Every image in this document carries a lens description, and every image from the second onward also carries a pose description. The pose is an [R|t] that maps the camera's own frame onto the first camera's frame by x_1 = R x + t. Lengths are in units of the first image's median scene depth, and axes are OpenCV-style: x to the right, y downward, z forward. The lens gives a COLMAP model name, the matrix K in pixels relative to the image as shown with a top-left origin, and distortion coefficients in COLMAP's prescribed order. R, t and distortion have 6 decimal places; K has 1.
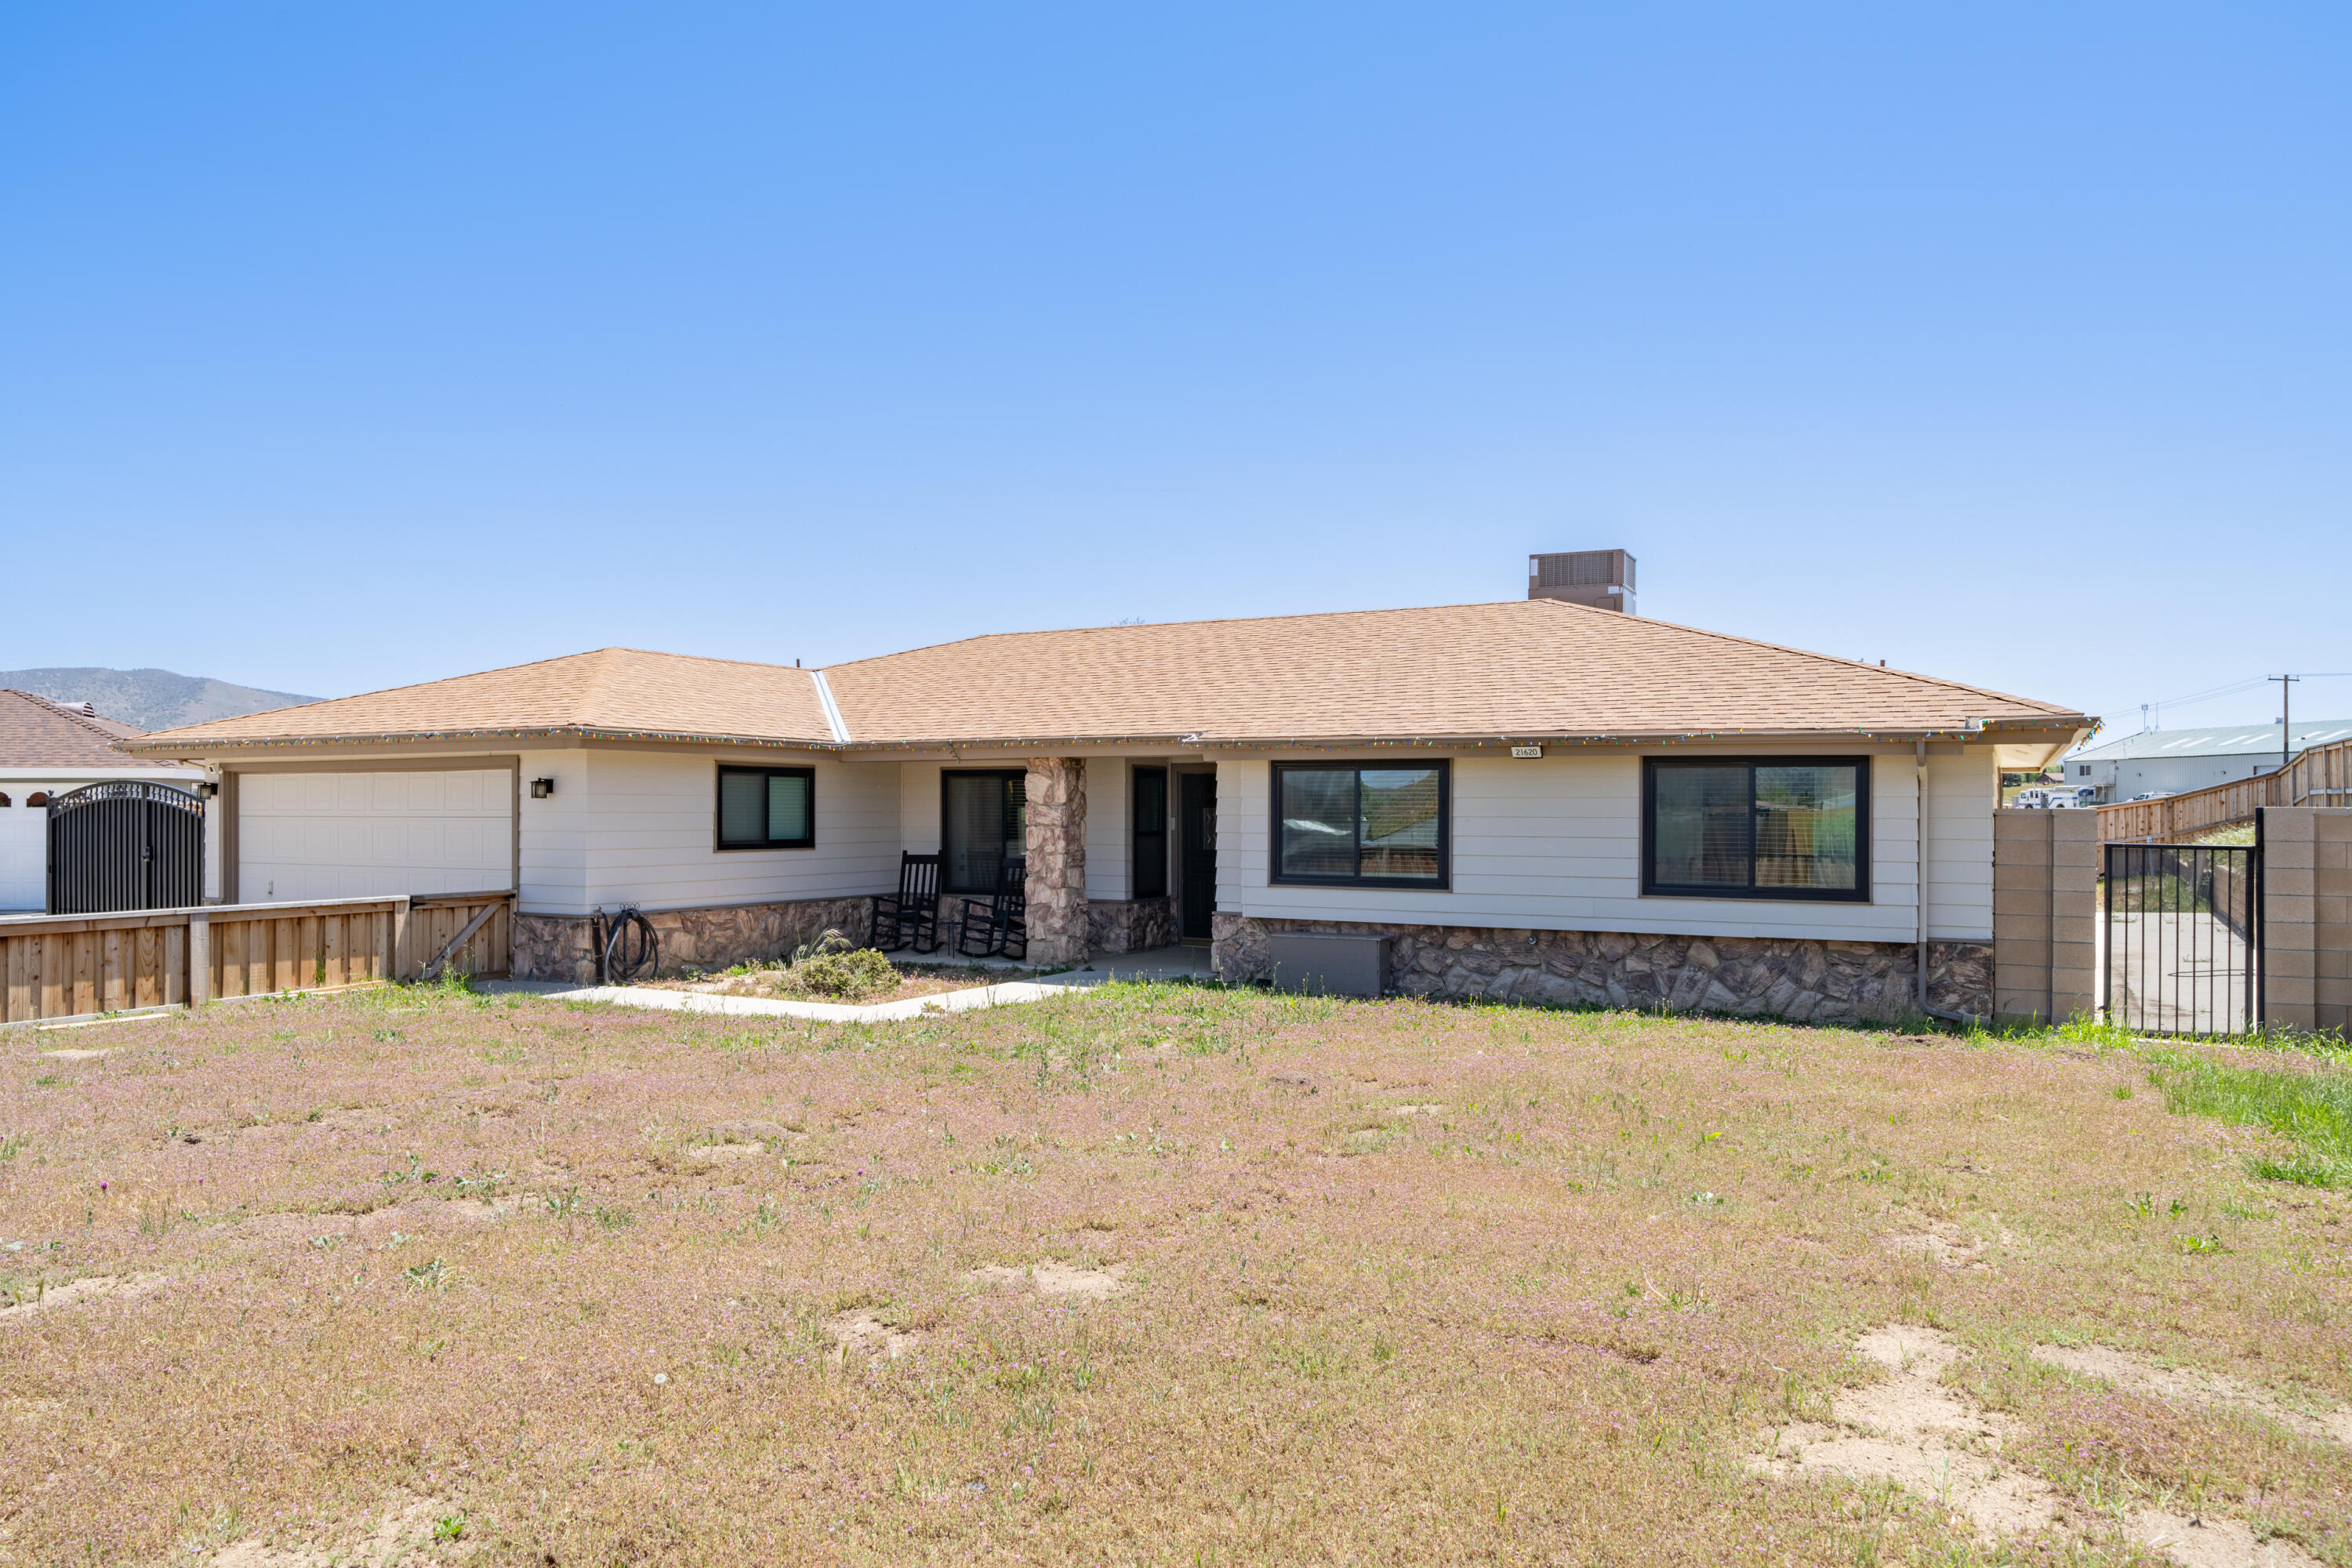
lens RADIAL K [[1581.3, 0, 1170.9], [0, 1581.3, 795.4], [0, 0, 1]] dist [0.005421, 0.001153]
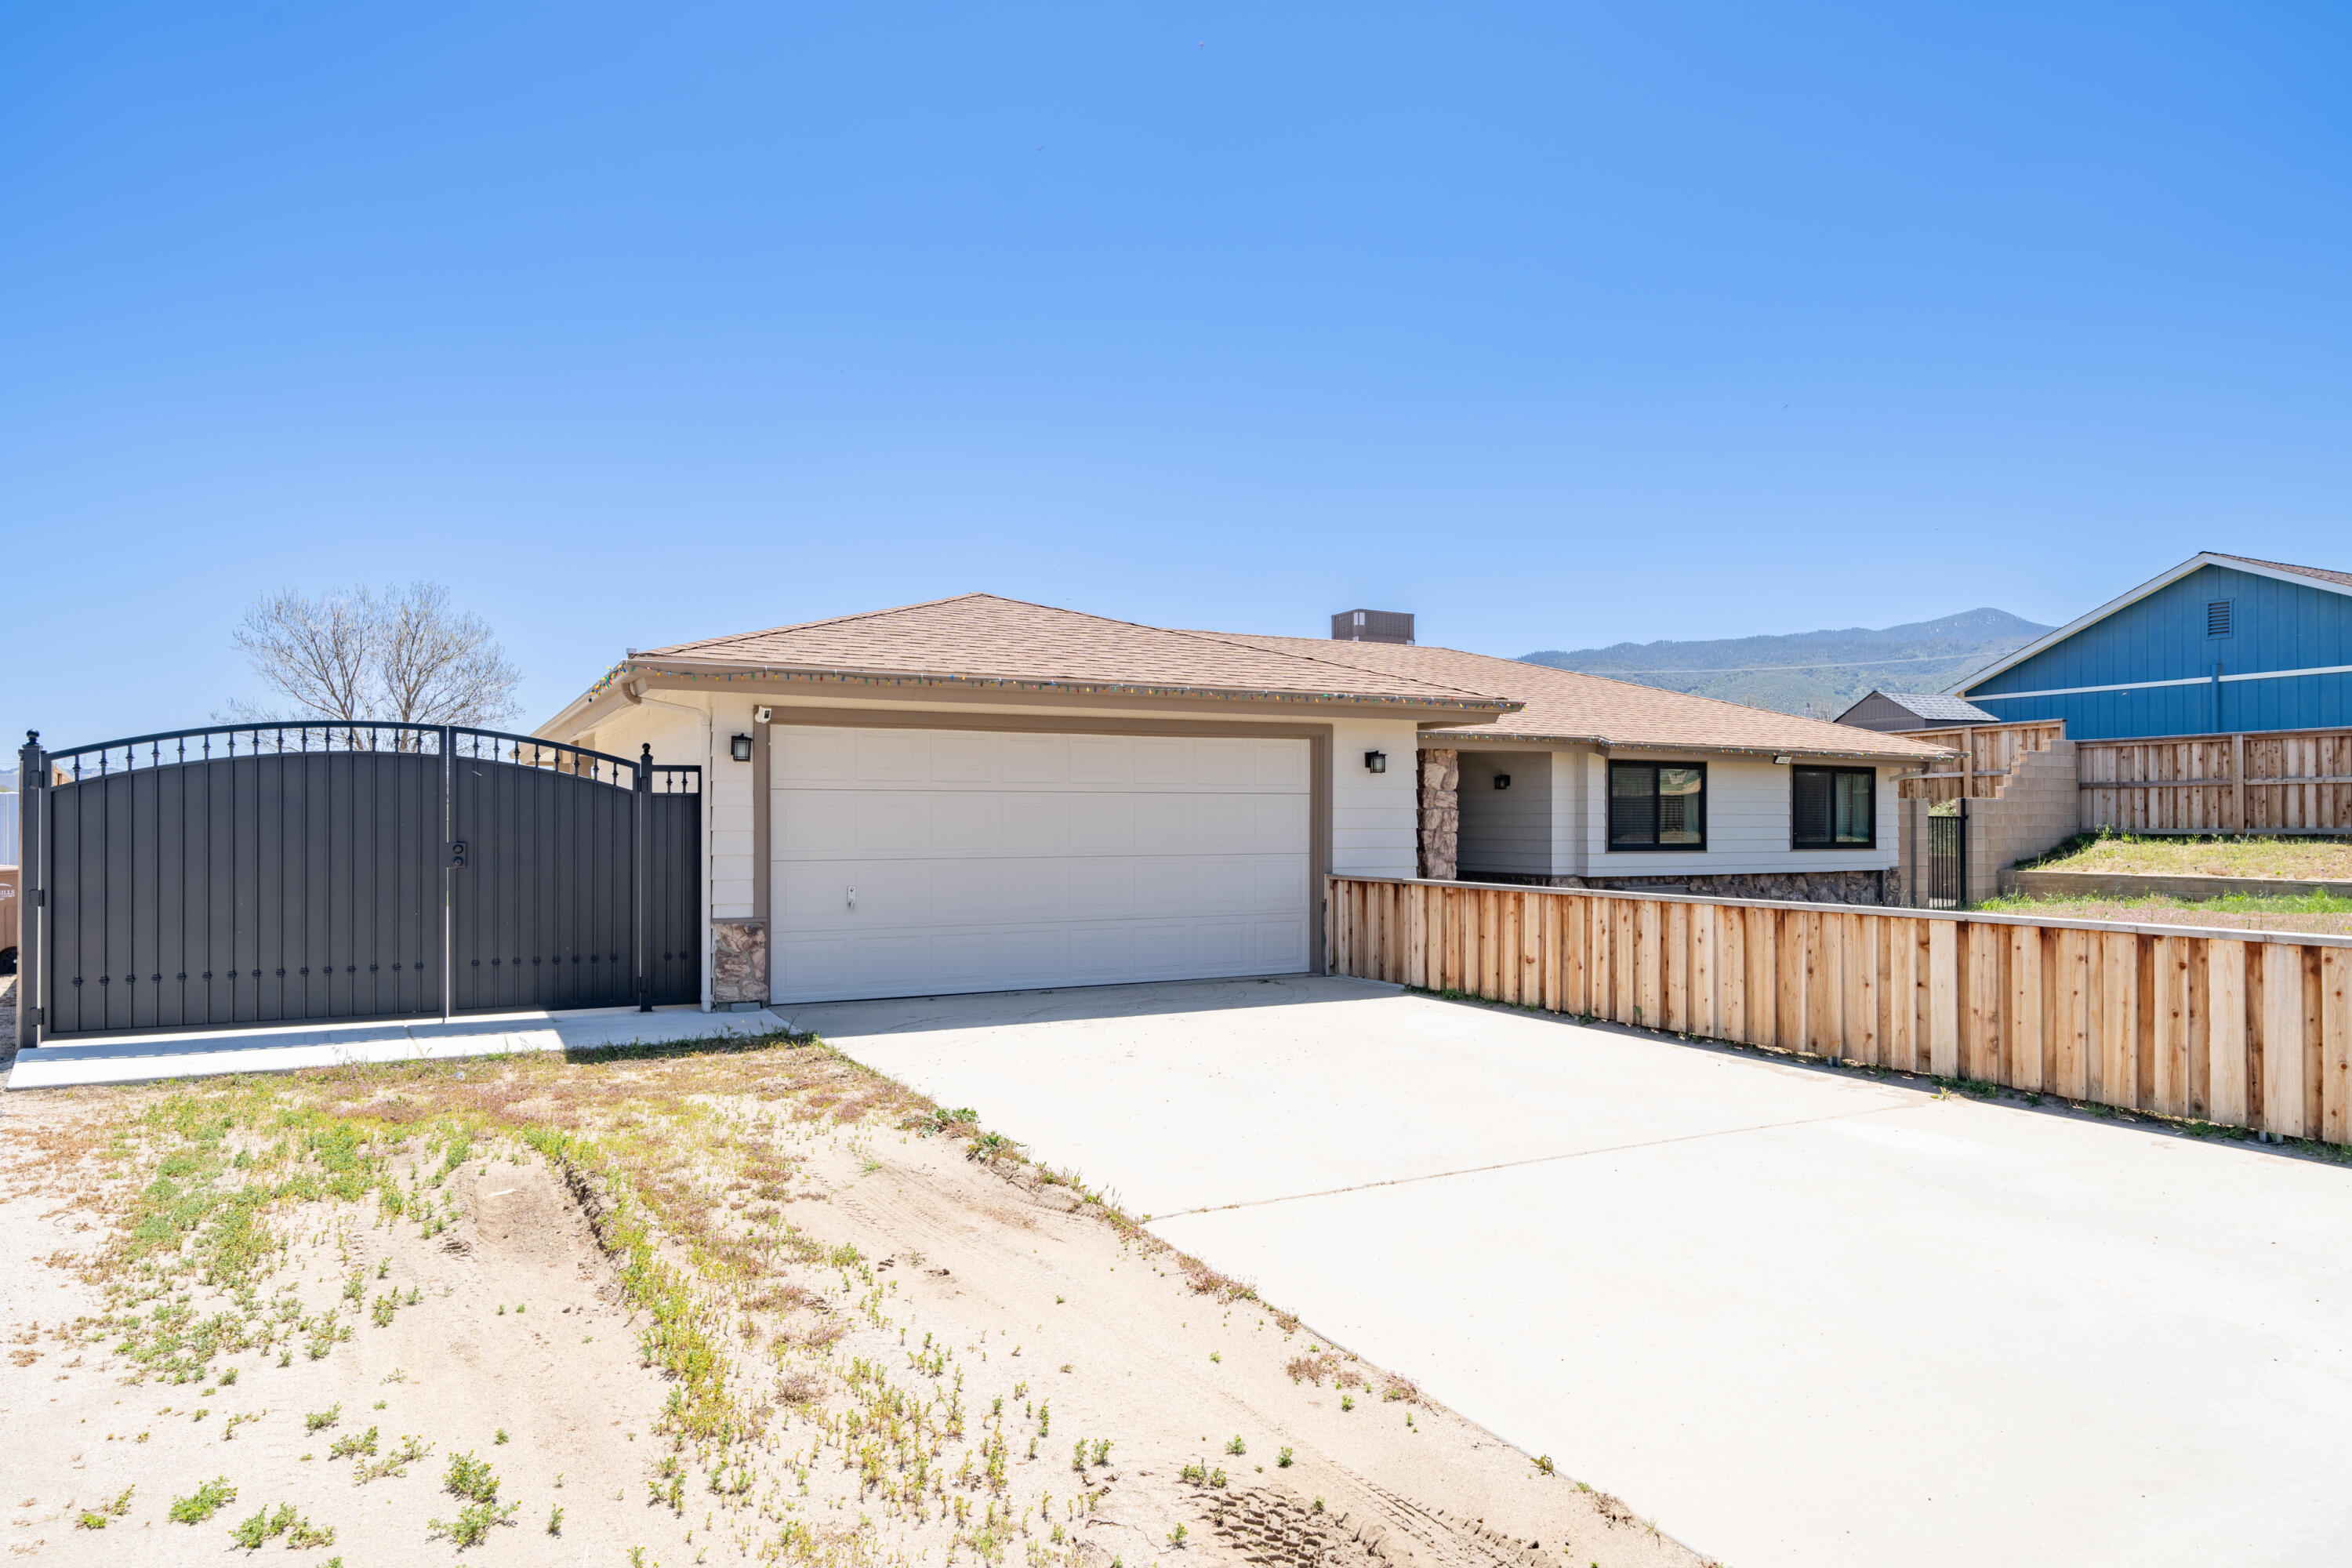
lens RADIAL K [[1412.8, 0, 1174.5], [0, 1412.8, 805.5], [0, 0, 1]] dist [0.009175, 0.000900]
pose [[0.556823, 0.006834, 0.830603, -1.184707], [-0.006400, 0.999972, -0.003937, 0.025454], [-0.830606, -0.003124, 0.556851, 0.660517]]
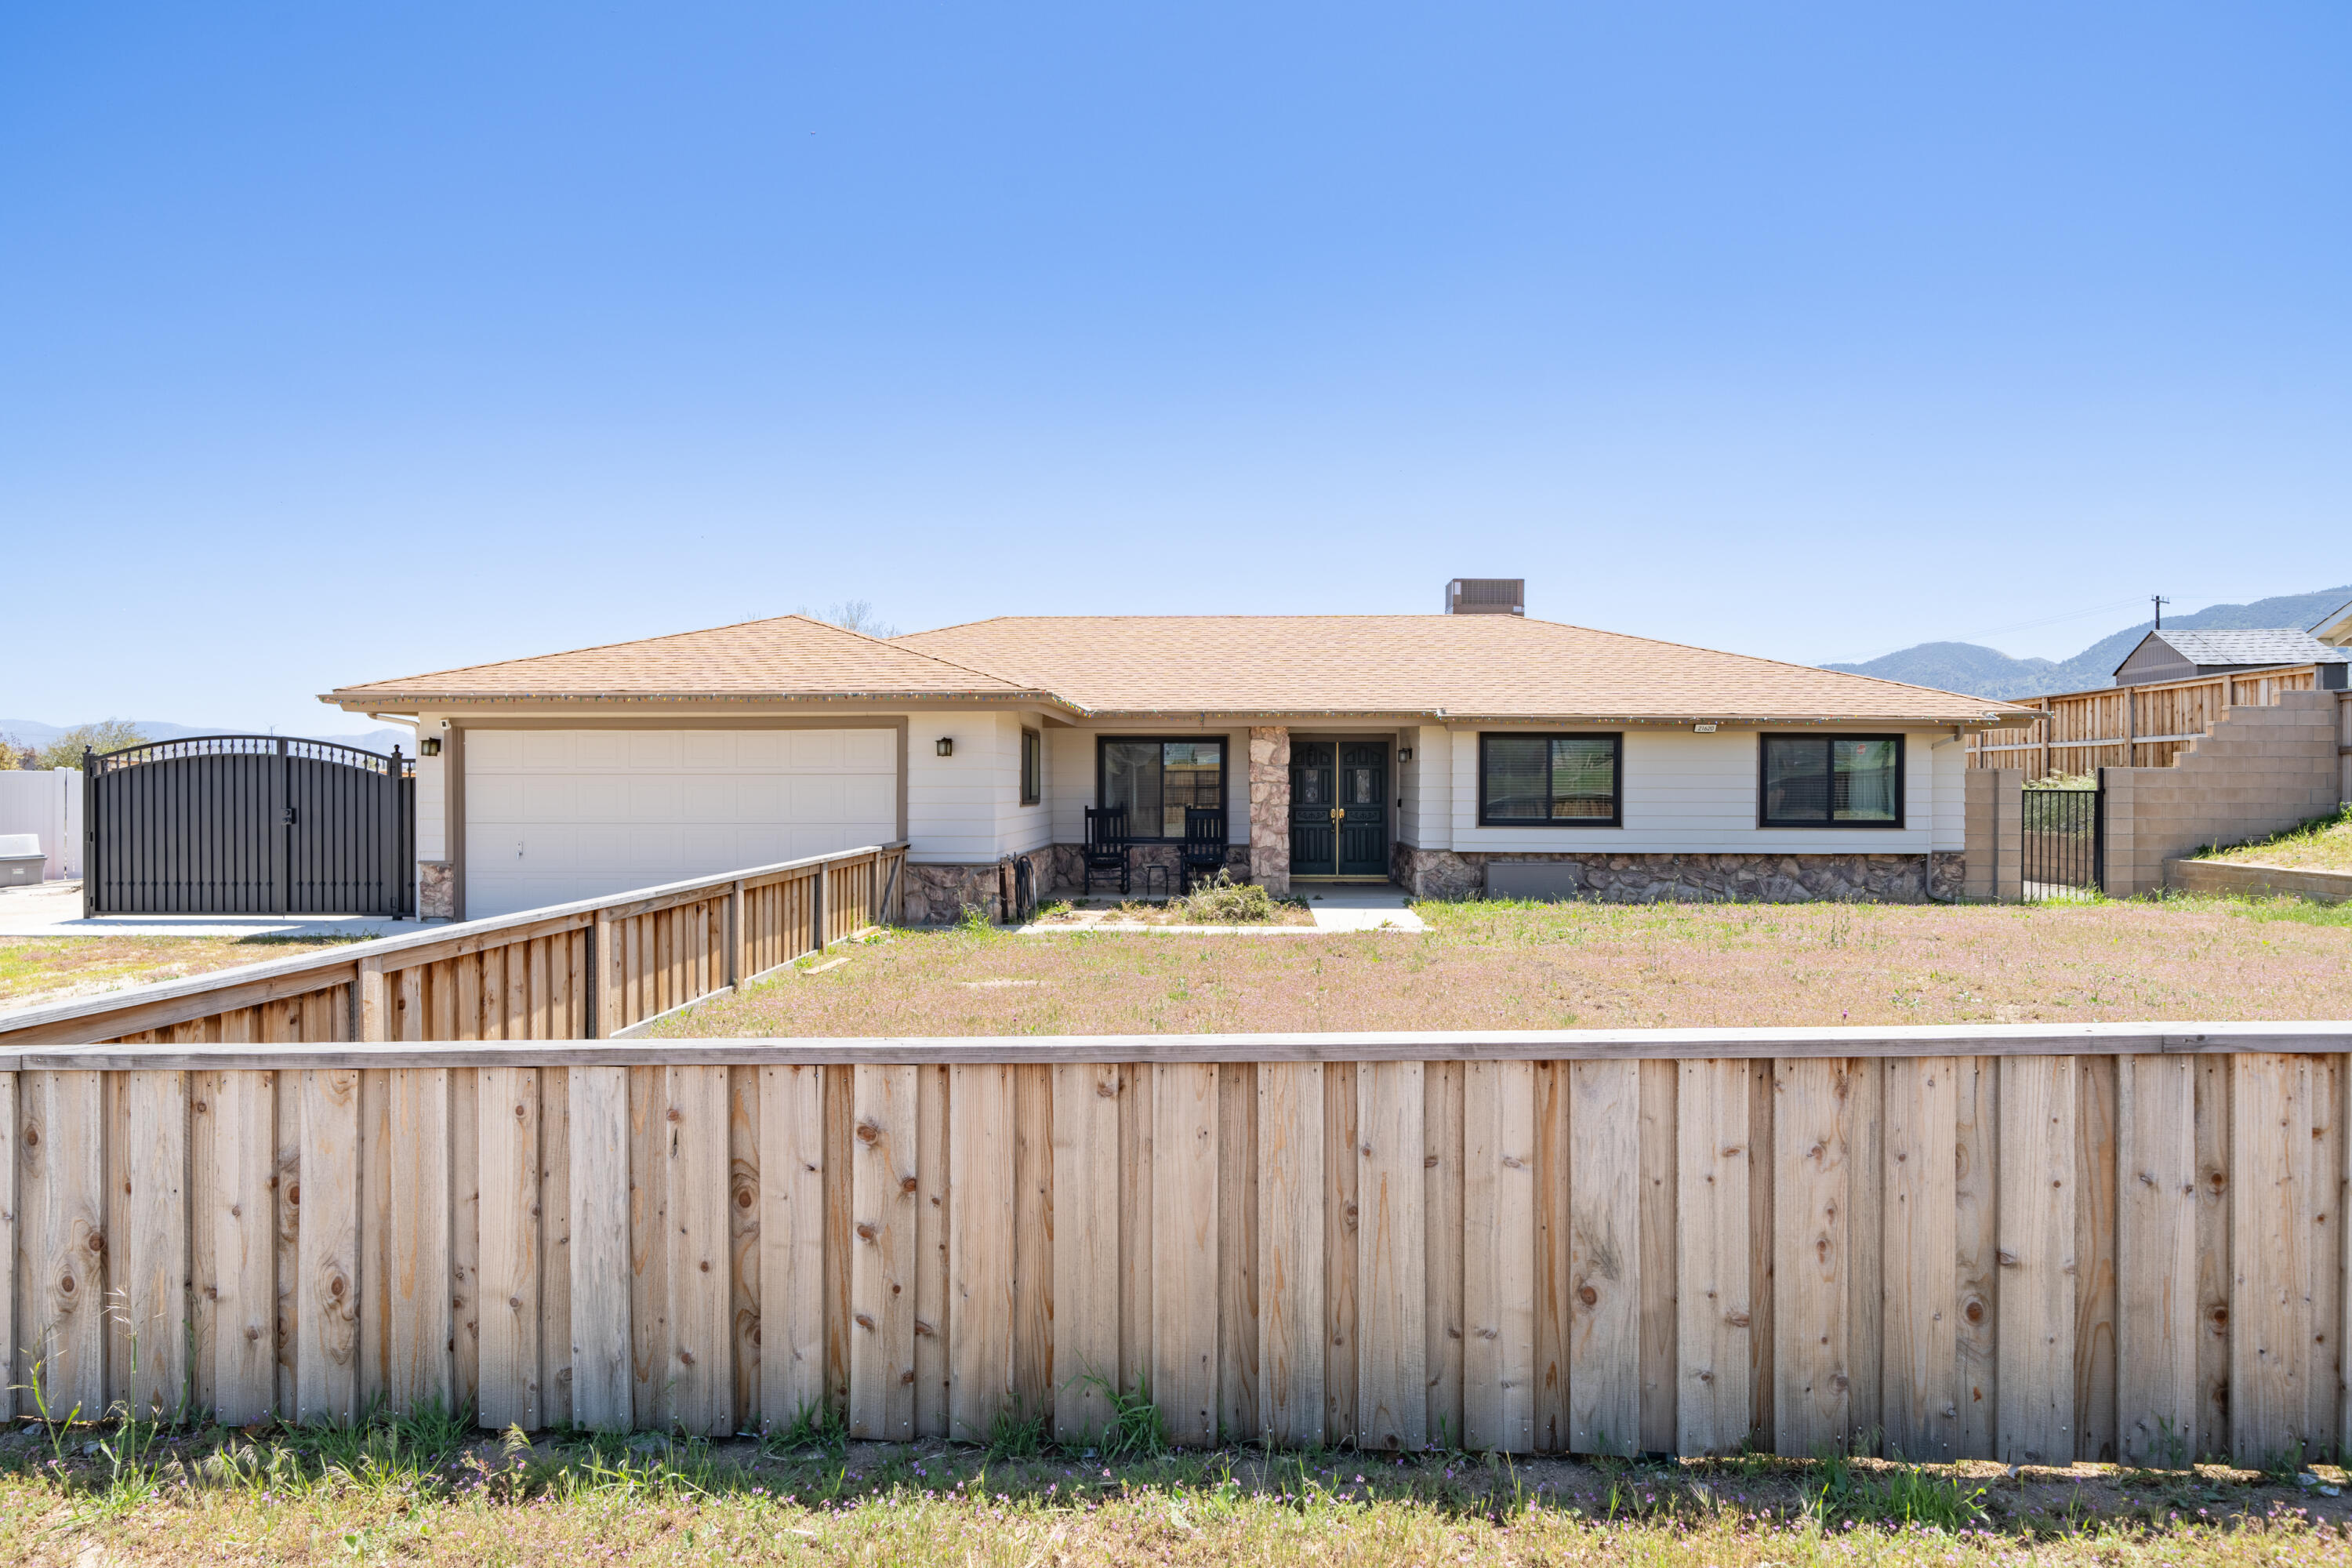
lens RADIAL K [[1412.8, 0, 1187.0], [0, 1412.8, 777.3], [0, 0, 1]] dist [0.009175, 0.000900]
pose [[0.895279, 0.000568, 0.445506, -0.704078], [-0.003788, 0.999973, 0.006336, 0.009583], [-0.445490, -0.007359, 0.895257, 0.057172]]
